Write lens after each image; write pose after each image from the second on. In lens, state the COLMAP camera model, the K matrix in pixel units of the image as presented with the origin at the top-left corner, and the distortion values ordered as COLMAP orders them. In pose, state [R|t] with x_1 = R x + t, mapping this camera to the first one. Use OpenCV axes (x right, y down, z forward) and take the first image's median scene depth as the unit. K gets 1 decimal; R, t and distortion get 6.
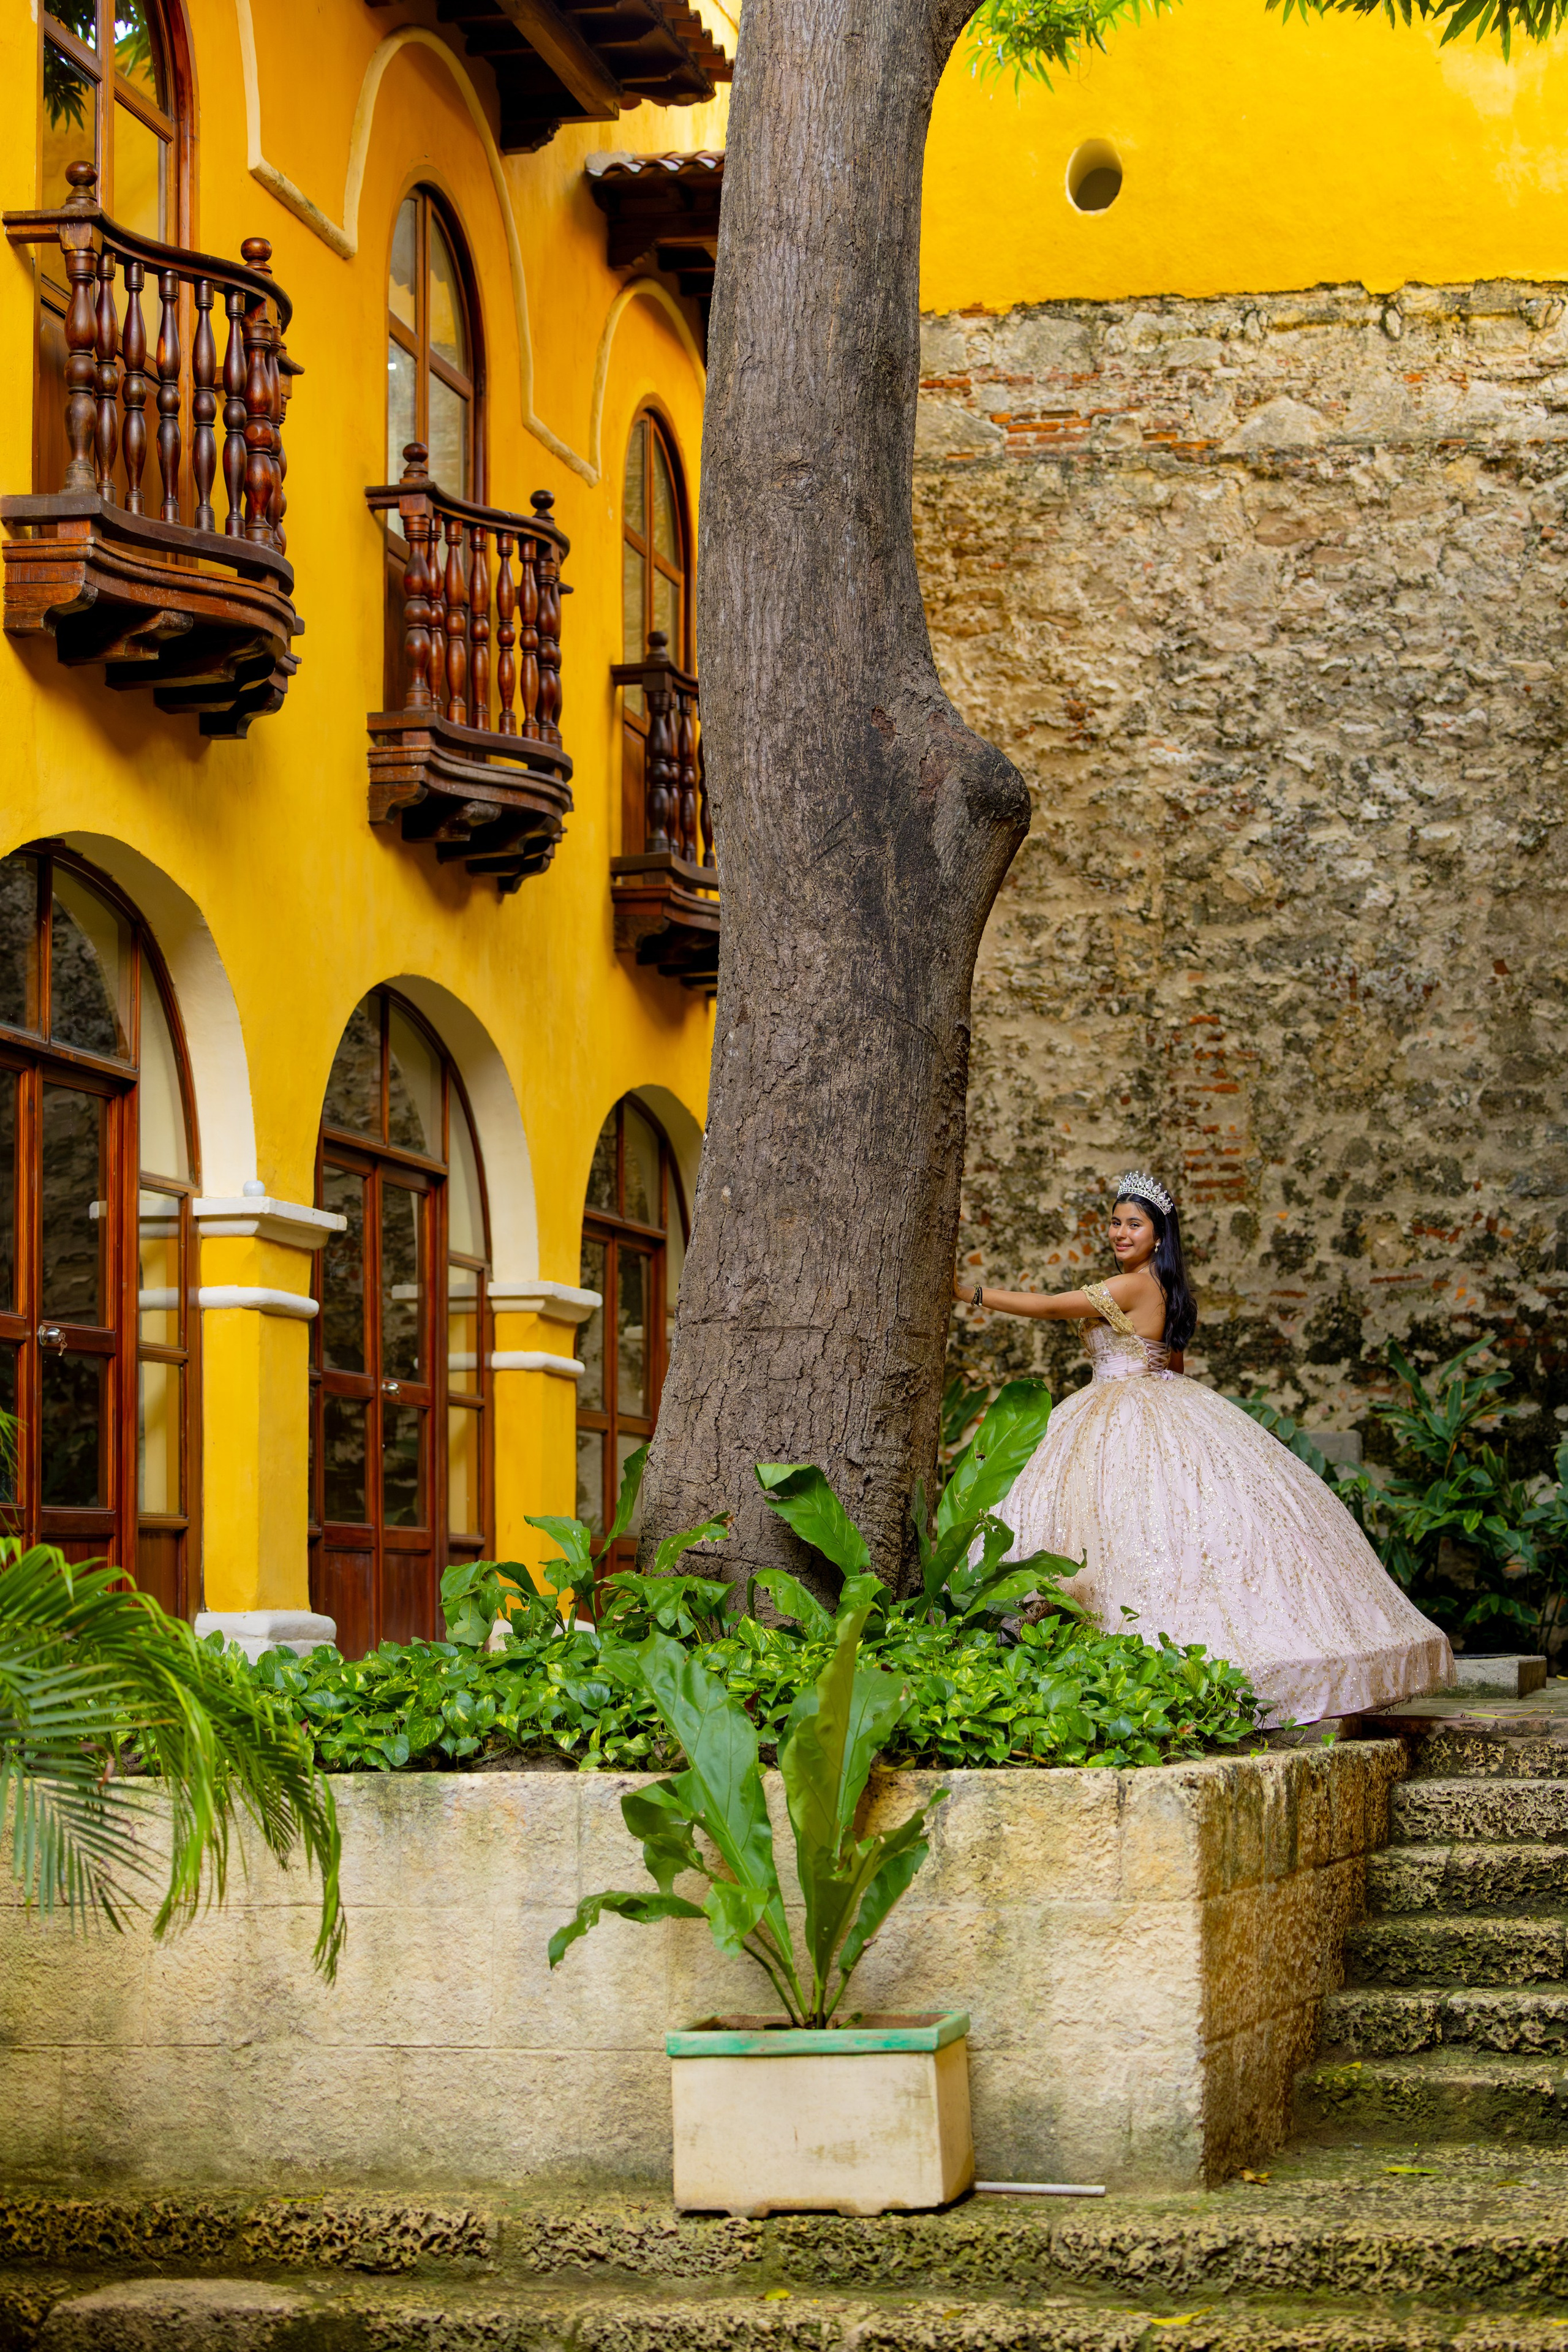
lens RADIAL K [[4463.5, 0, 727.9], [0, 4463.5, 1107.3], [0, 0, 1]] dist [-0.067558, -0.167651]
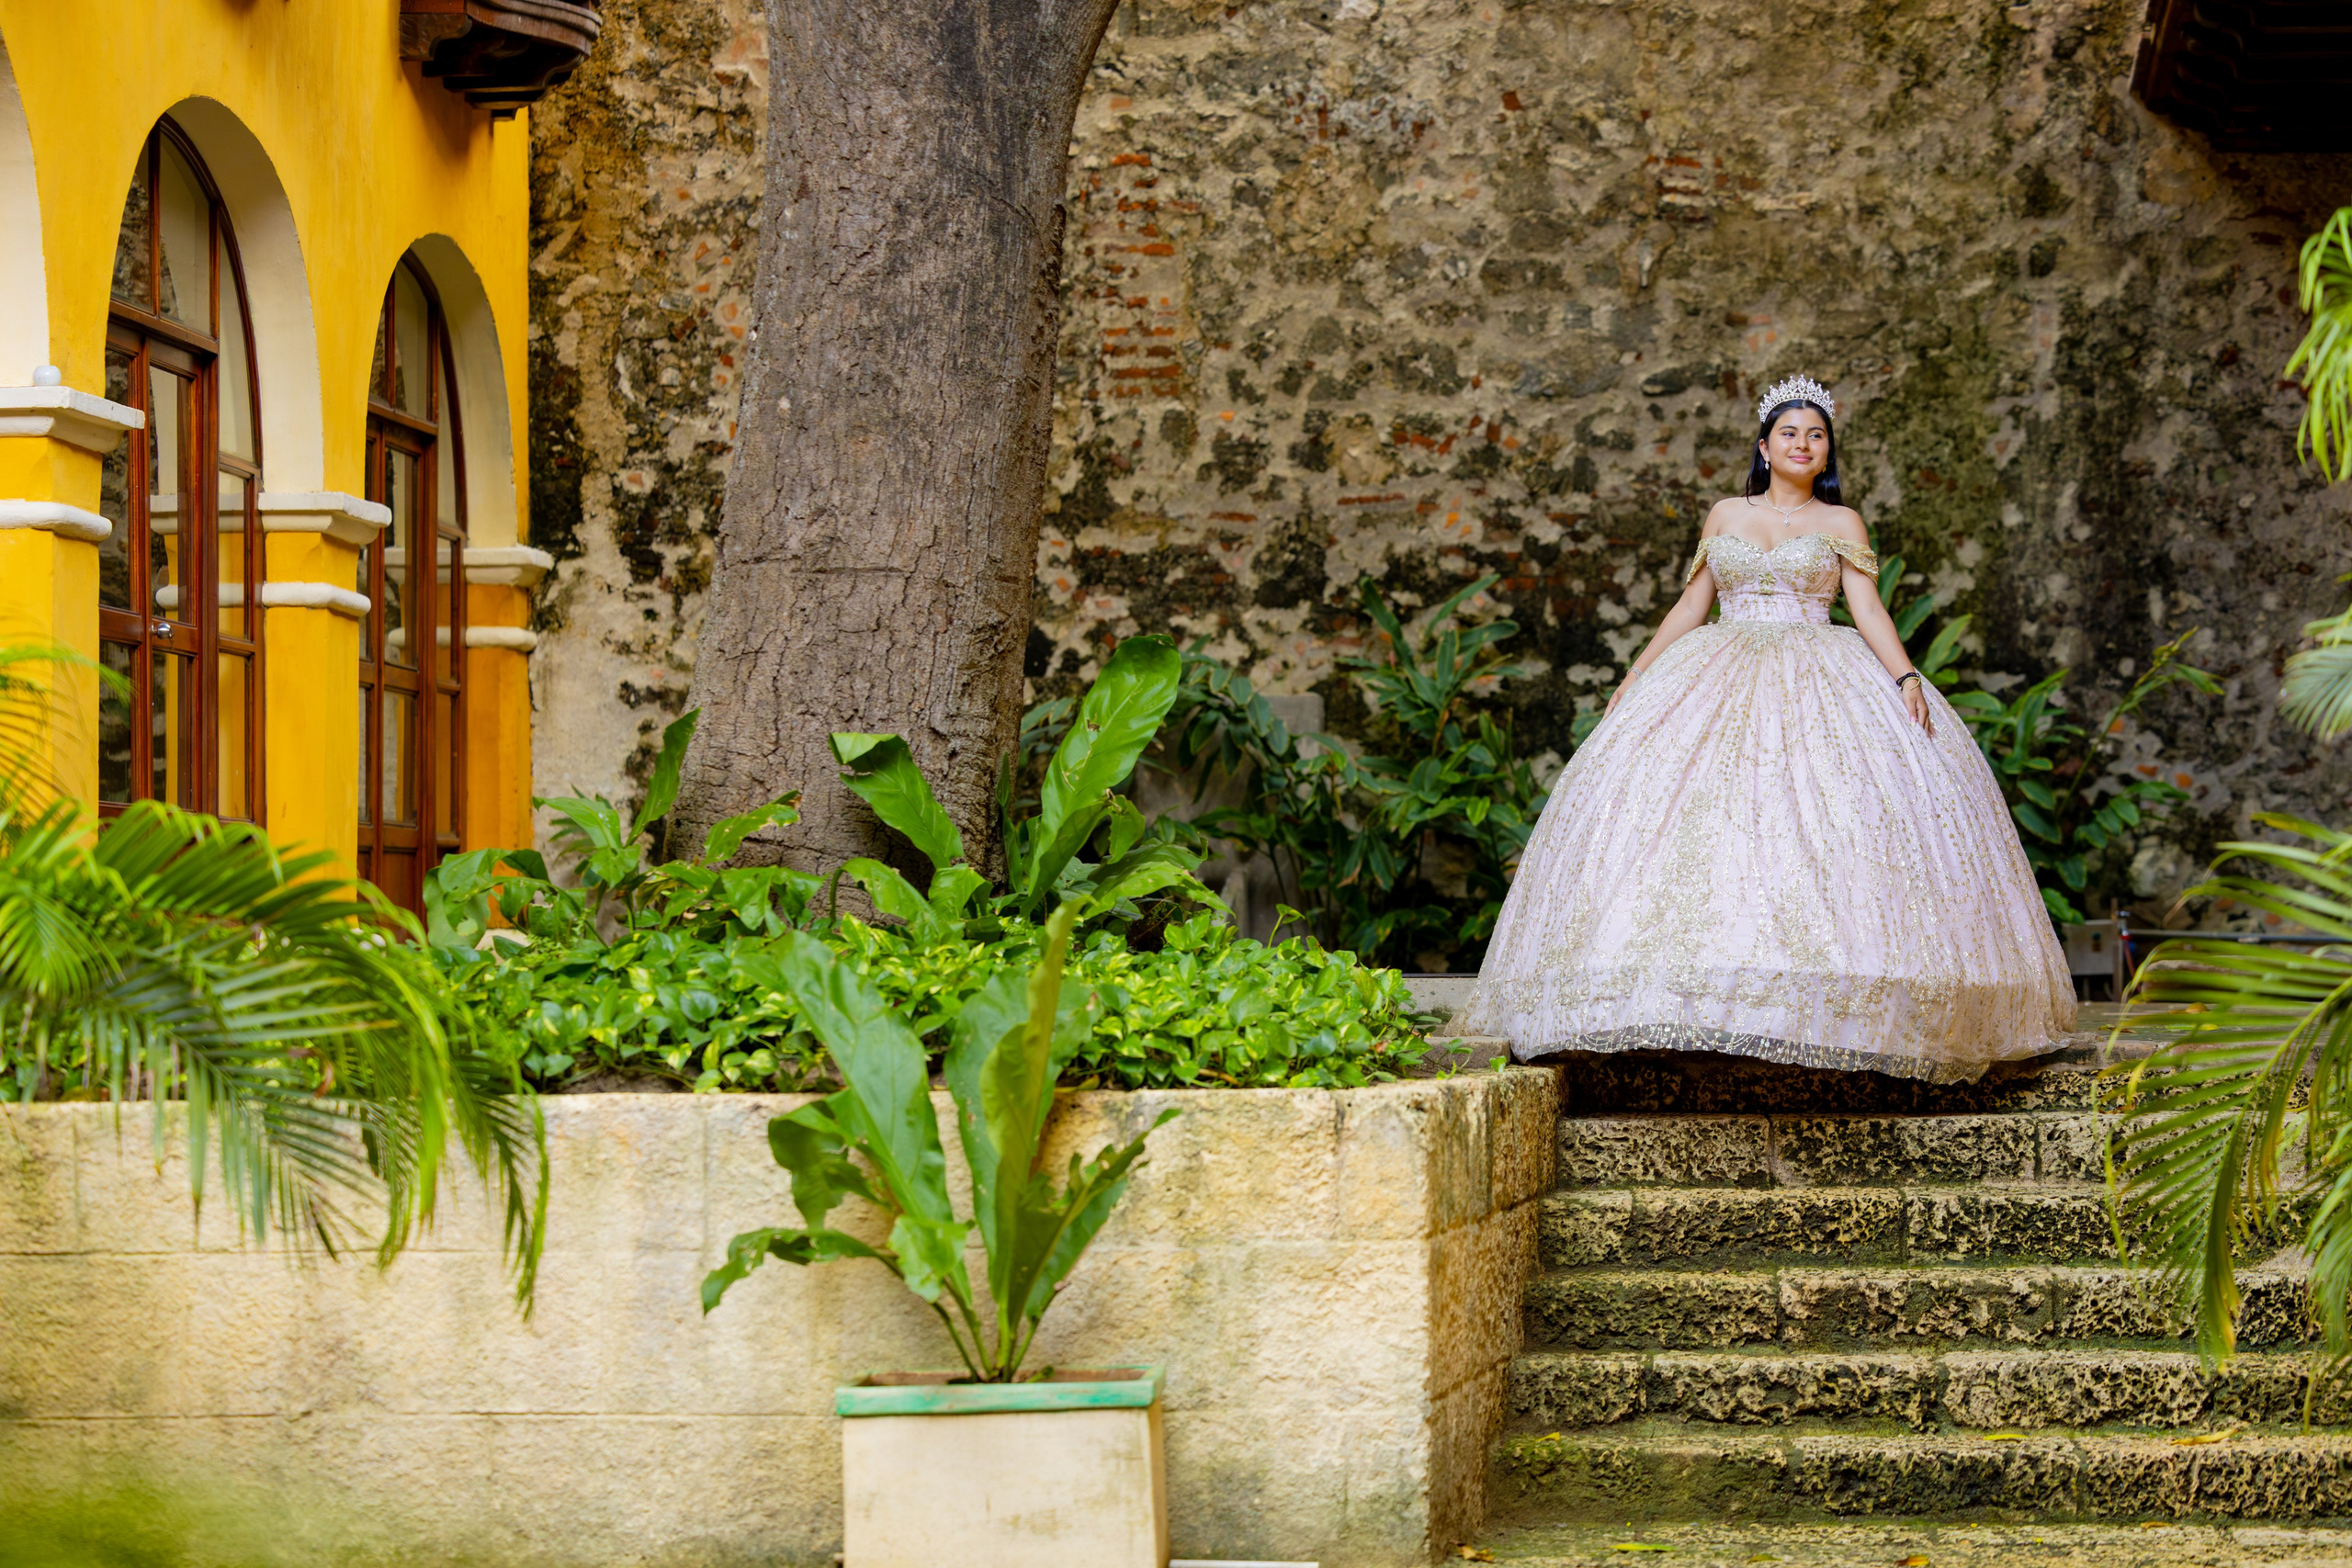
lens RADIAL K [[6348.5, 0, 1161.5], [0, 6348.5, 782.5], [0, 0, 1]] dist [-0.125874, 0.902524]
pose [[0.987296, 0.007598, 0.158707, -0.062020], [-0.021600, 0.996001, 0.086693, -0.007670], [-0.157414, -0.089020, 0.983512, -0.089901]]
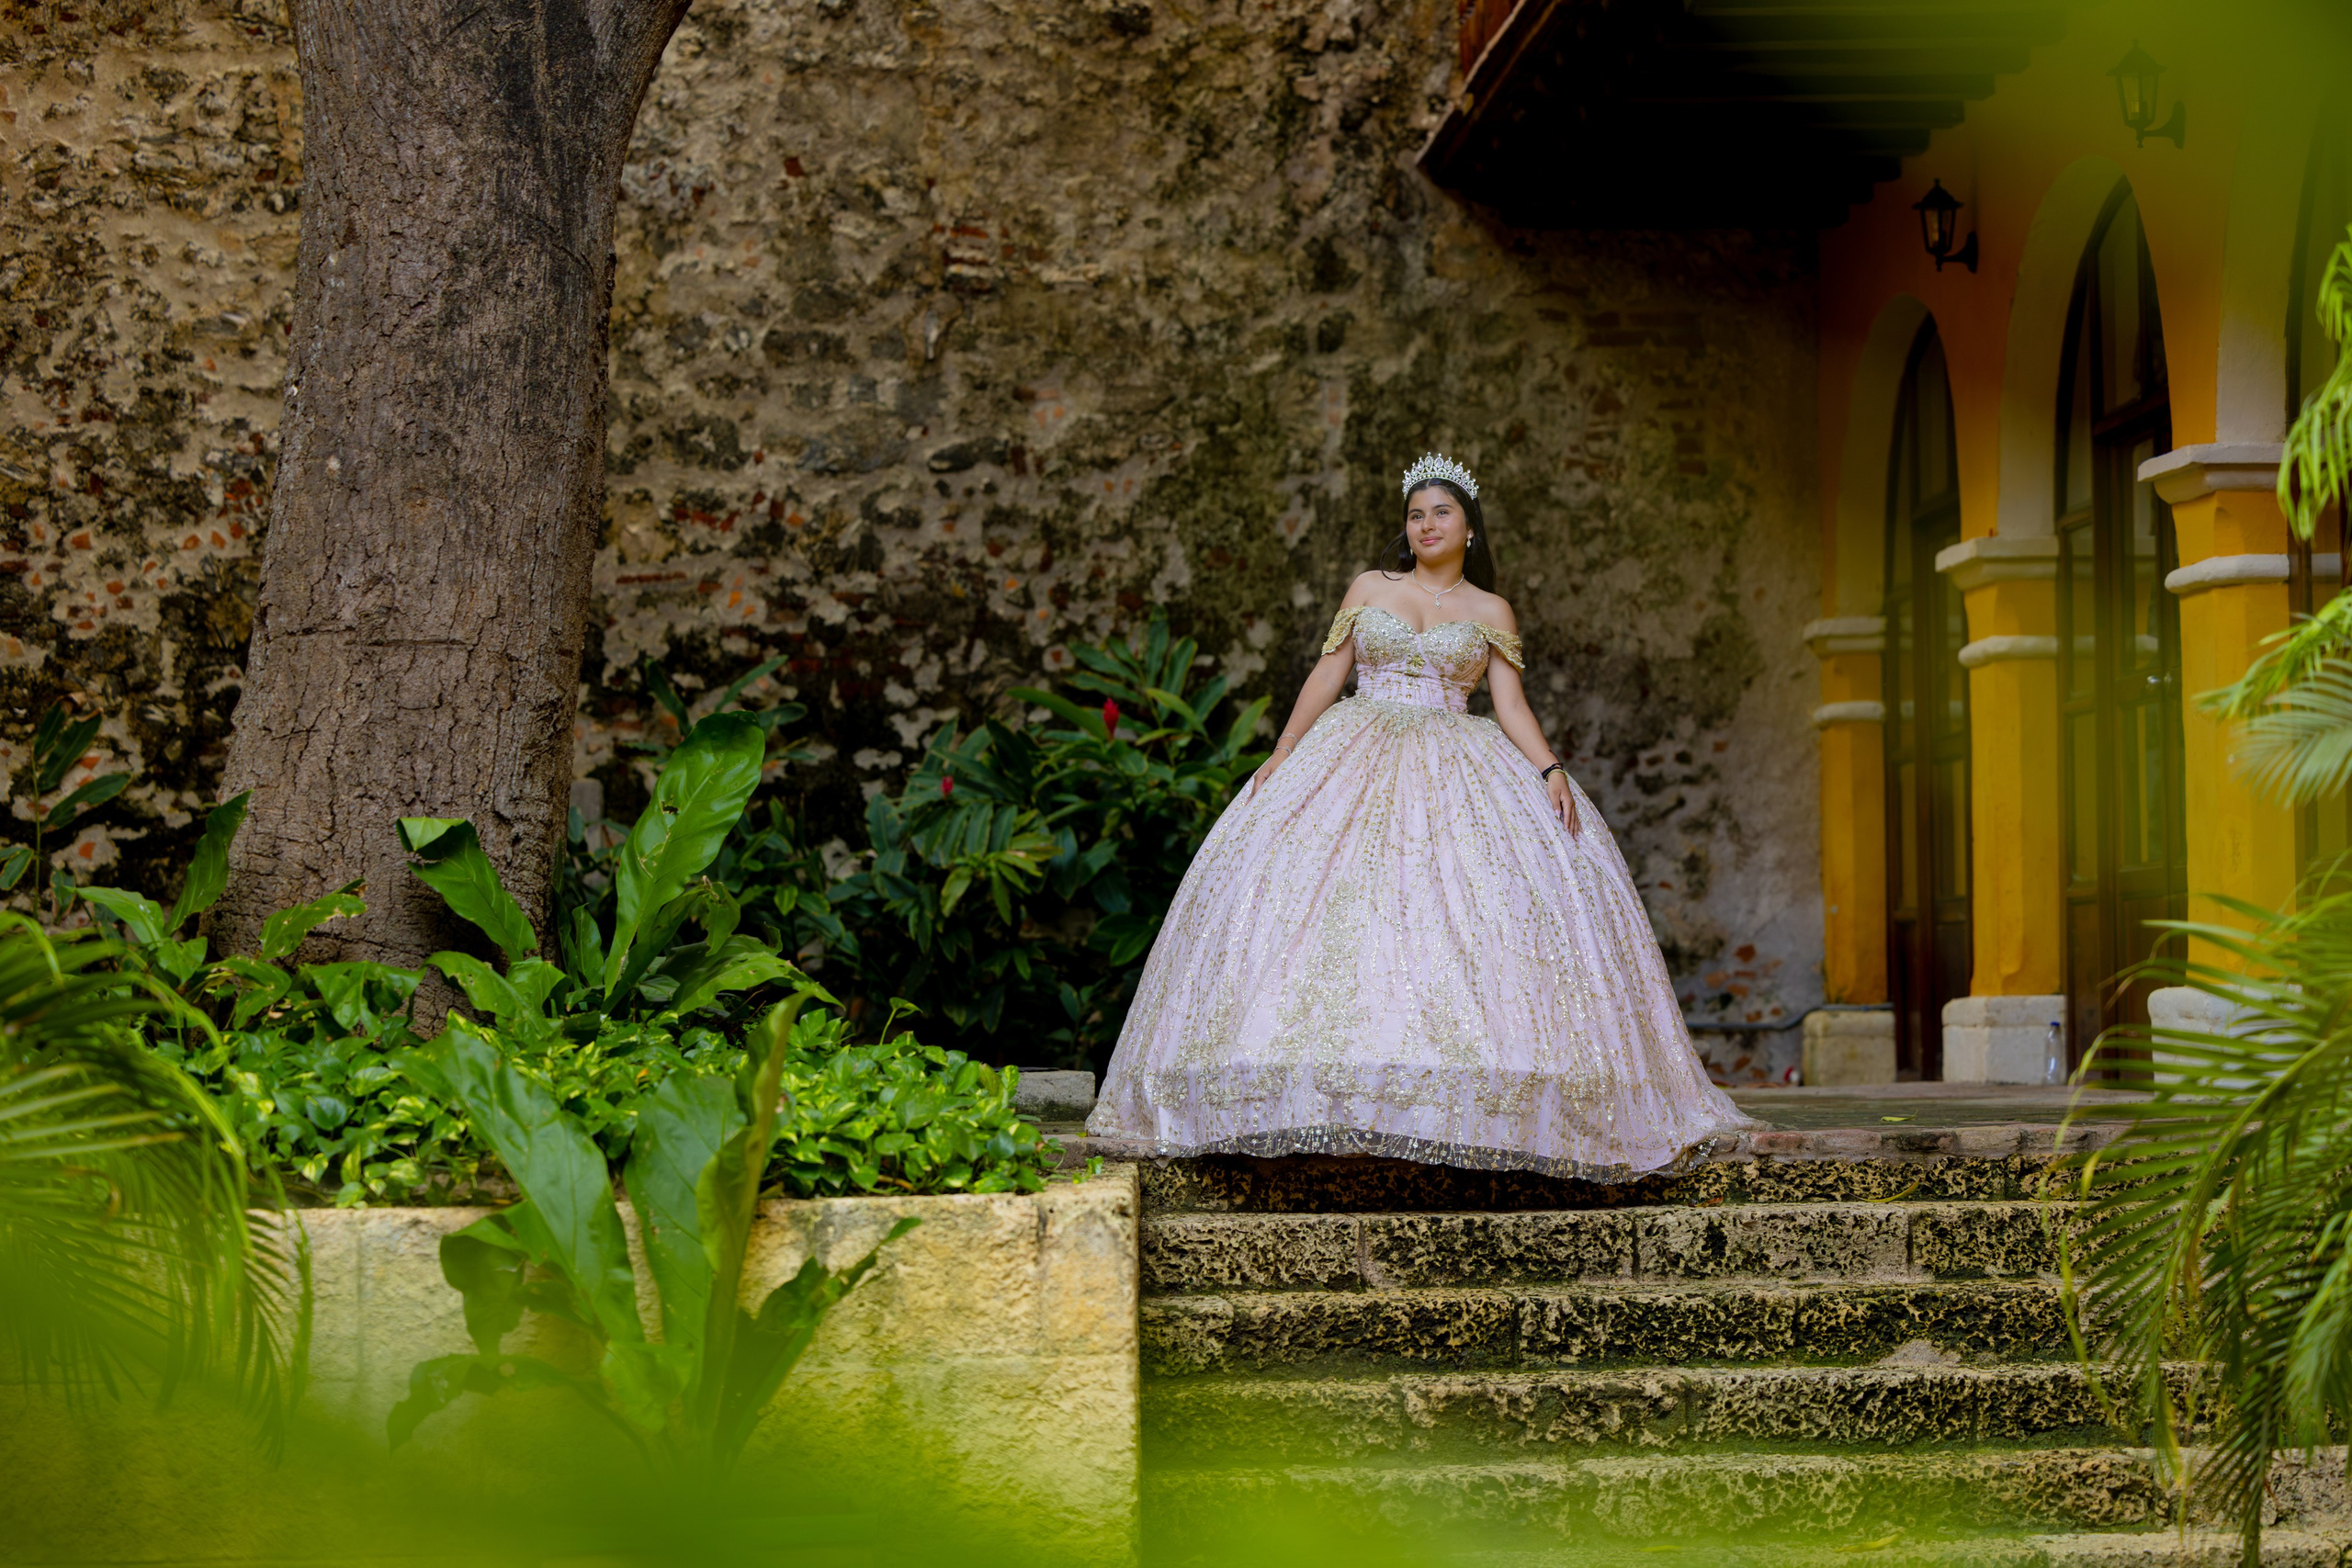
lens RADIAL K [[6381.2, 0, 1228.8], [0, 6381.2, 714.9], [0, 0, 1]] dist [-0.051509, 0.113673]
pose [[0.942646, 0.010518, 0.333627, -0.116819], [-0.031276, 0.997889, 0.056911, -0.002733], [-0.332325, -0.064082, 0.940986, -0.044827]]
